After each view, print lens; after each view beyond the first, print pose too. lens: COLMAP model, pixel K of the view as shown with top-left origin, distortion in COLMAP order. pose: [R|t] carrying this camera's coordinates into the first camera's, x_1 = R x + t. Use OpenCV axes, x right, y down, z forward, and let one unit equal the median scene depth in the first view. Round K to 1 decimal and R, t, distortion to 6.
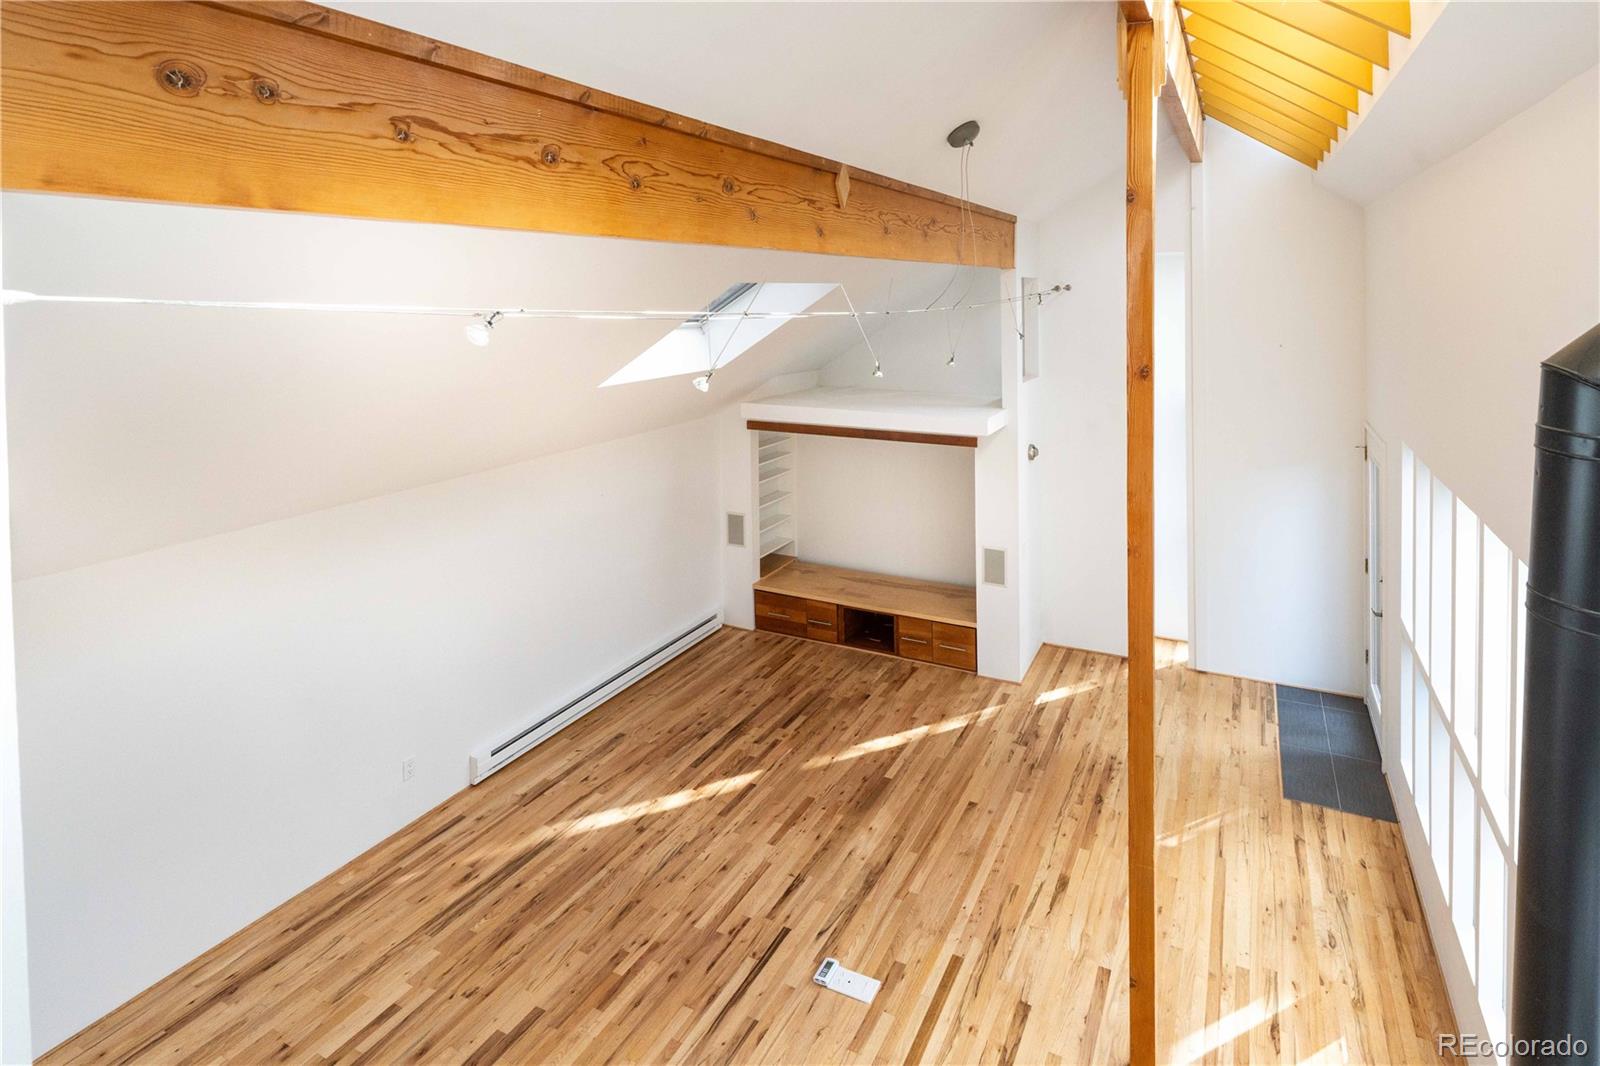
lens RADIAL K [[796.8, 0, 911.2], [0, 796.8, 296.9], [0, 0, 1]] dist [-0.002939, 0.001395]
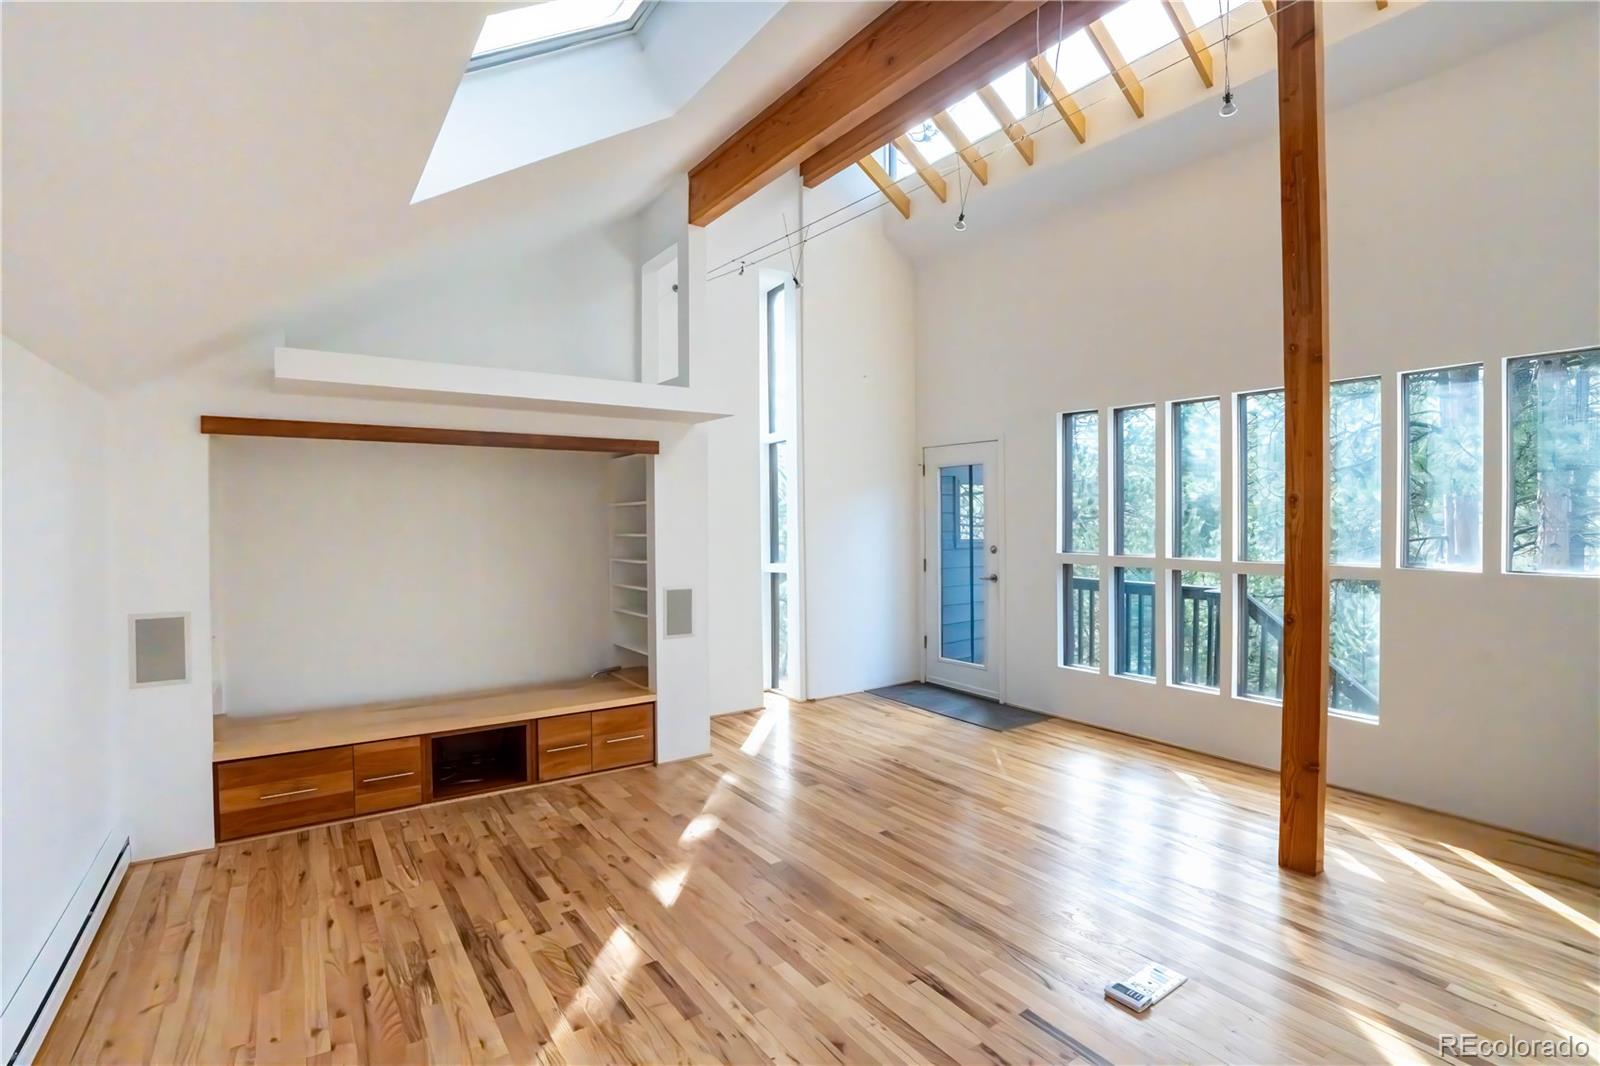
lens RADIAL K [[760.0, 0, 800.0], [0, 760.0, 533.0], [0, 0, 1]] dist [-0.069624, 0.028007]
pose [[0.523232, -0.010760, 0.852122, -0.621434], [0.010778, 0.999924, 0.006009, 0.360437], [-0.852122, 0.006041, 0.523308, 0.726470]]
